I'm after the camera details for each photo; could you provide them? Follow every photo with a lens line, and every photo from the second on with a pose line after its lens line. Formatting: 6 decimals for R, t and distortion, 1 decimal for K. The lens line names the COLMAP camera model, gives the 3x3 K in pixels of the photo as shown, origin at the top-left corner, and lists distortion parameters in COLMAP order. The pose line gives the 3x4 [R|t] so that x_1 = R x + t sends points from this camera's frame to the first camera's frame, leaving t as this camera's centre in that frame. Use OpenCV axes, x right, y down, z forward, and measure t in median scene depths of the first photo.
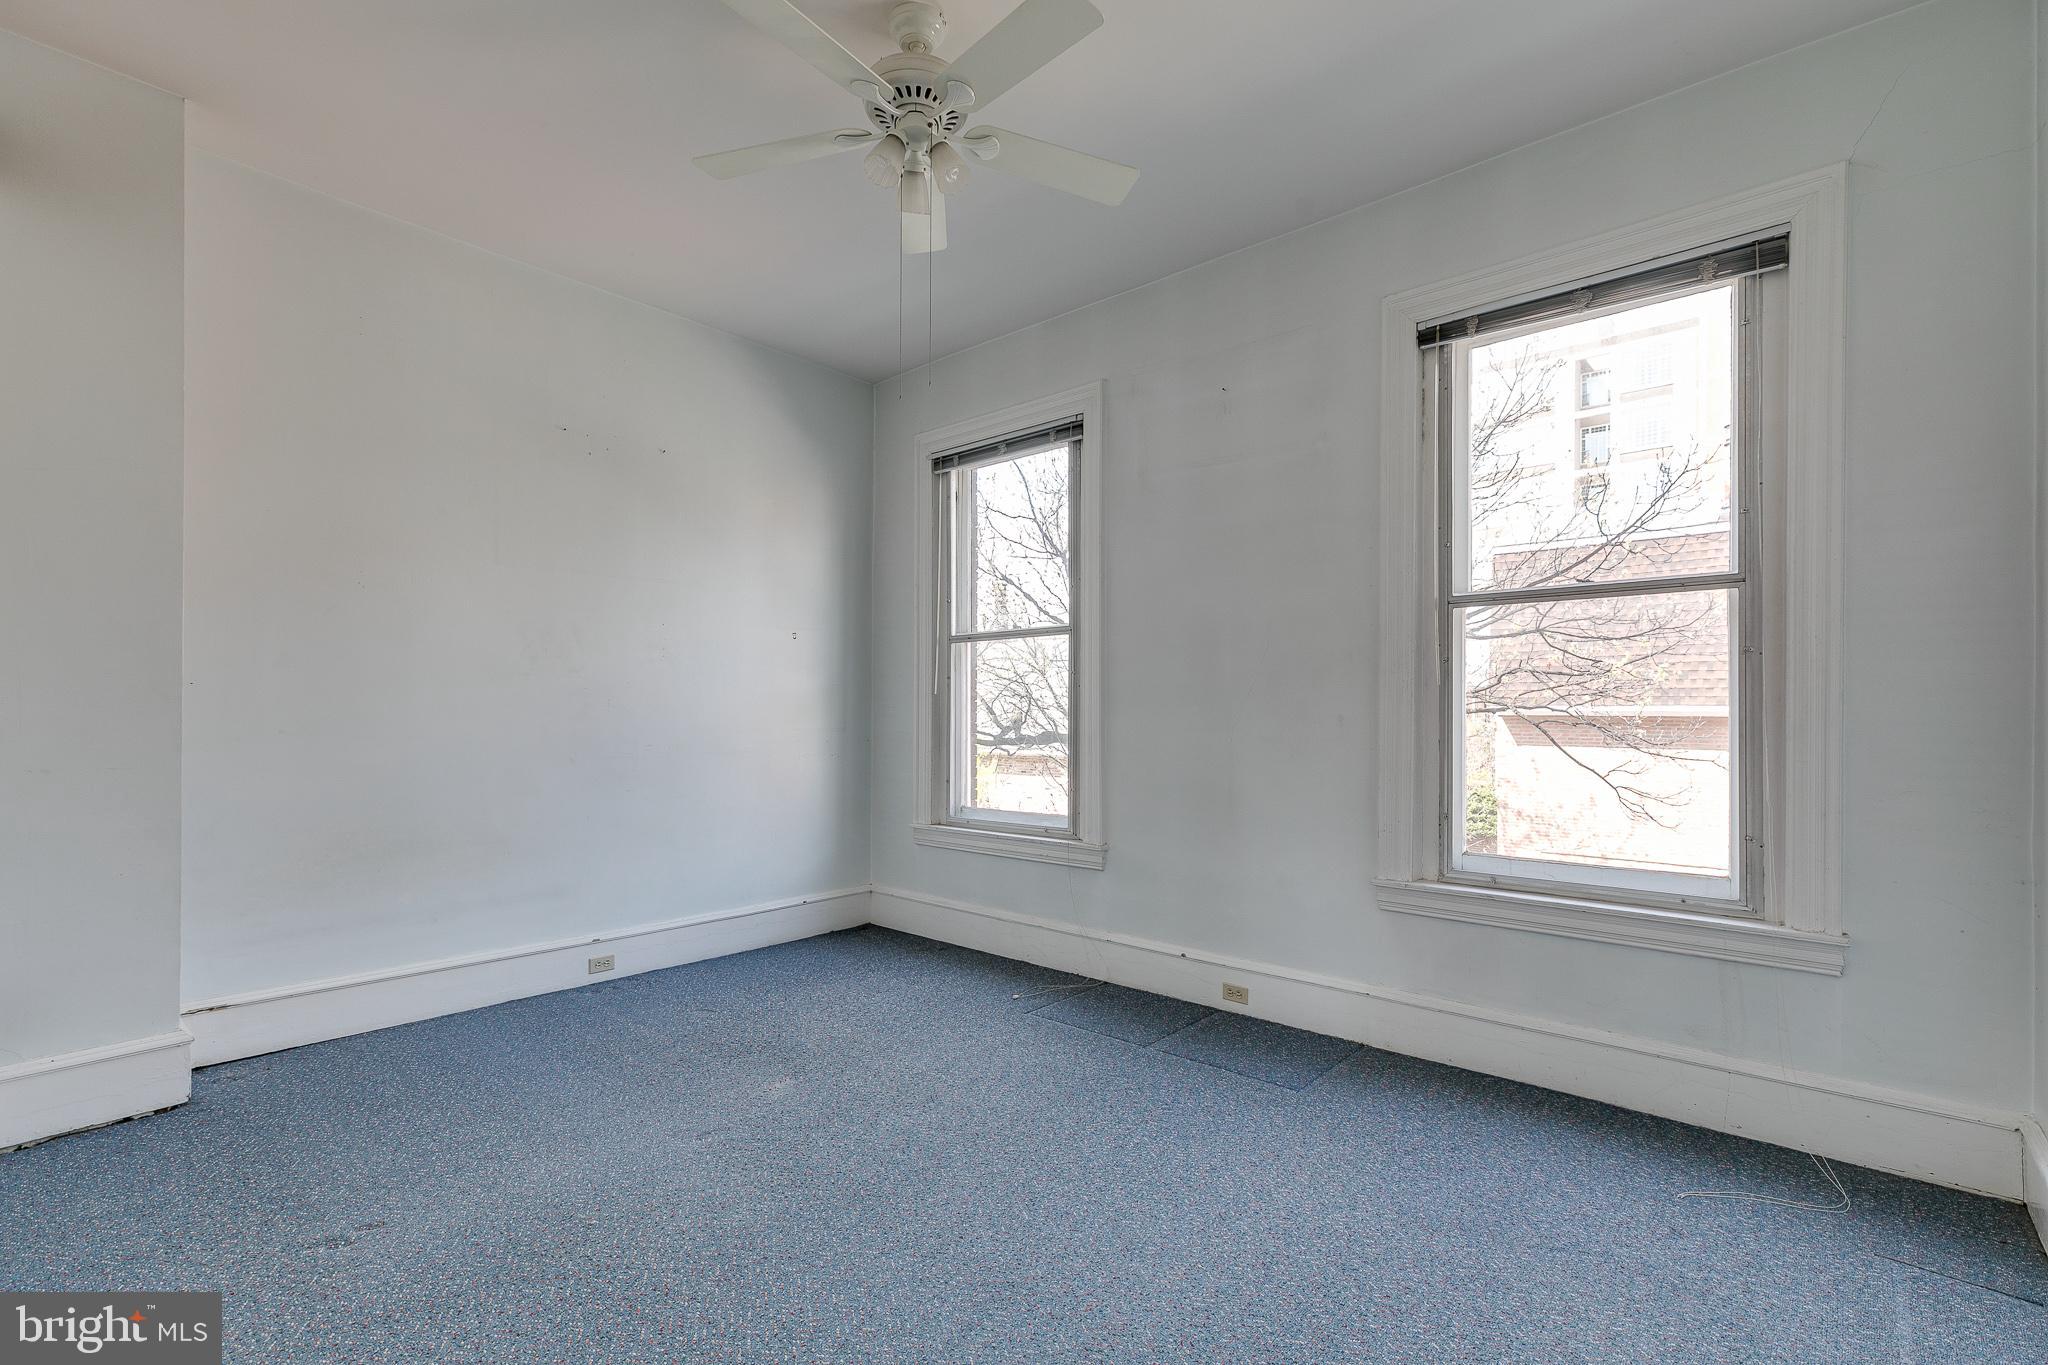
lens RADIAL K [[916.2, 0, 1023.0], [0, 916.2, 715.5], [0, 0, 1]] dist [0.000933, 0.000085]
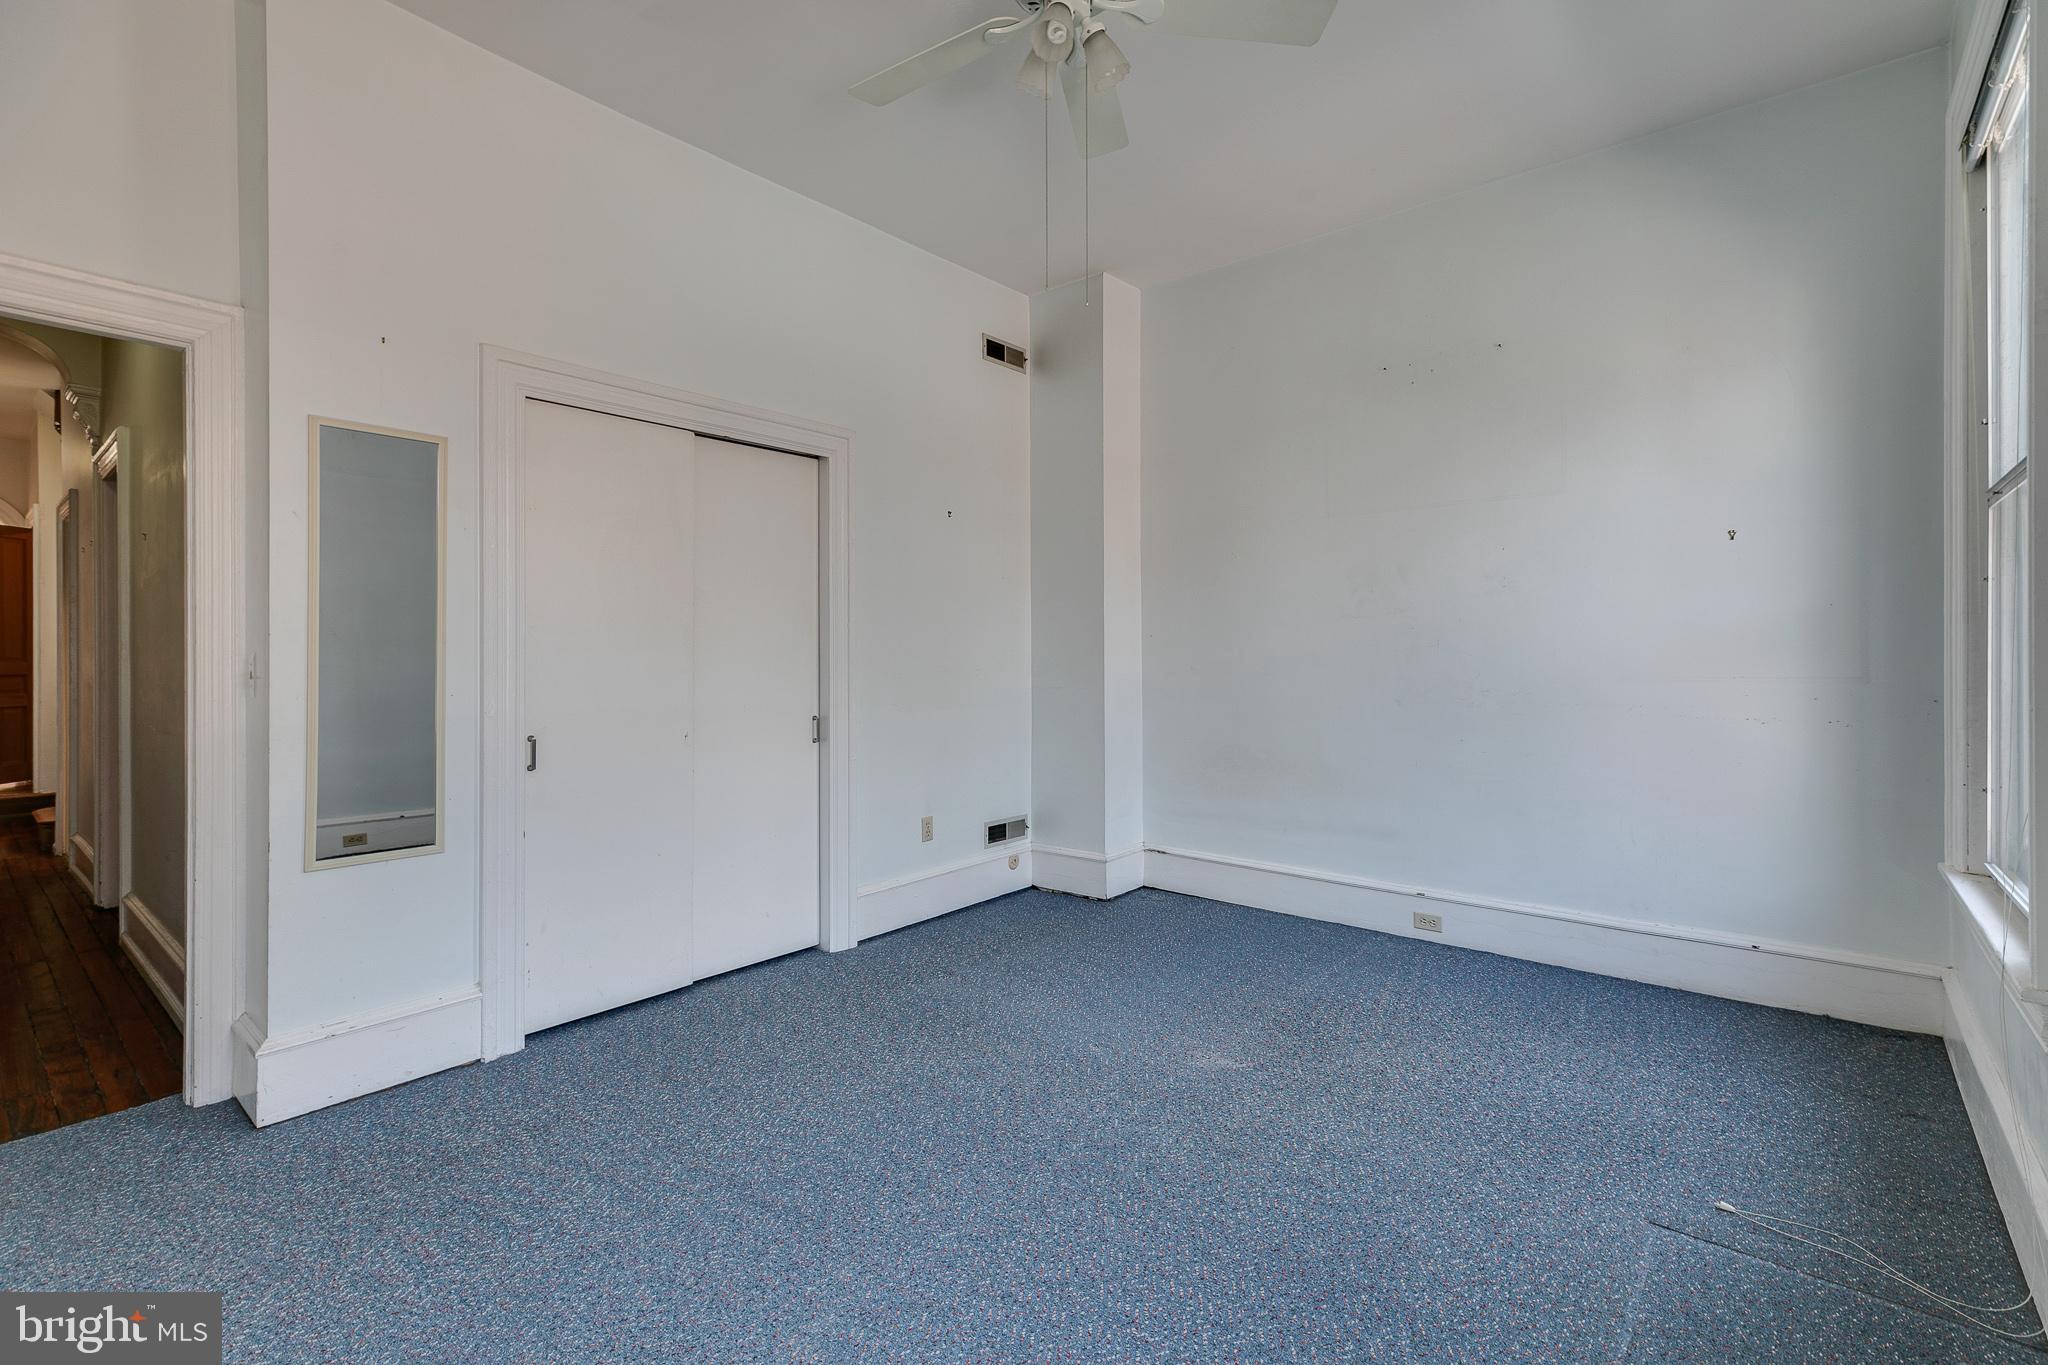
lens RADIAL K [[925.3, 0, 1030.6], [0, 925.3, 660.0], [0, 0, 1]] dist [0.002605, 0.000341]
pose [[0.028624, 0.003762, -0.999583, 0.453270], [0.000760, 0.999993, 0.003785, -0.000194], [0.999590, -0.000868, 0.028621, 0.544550]]
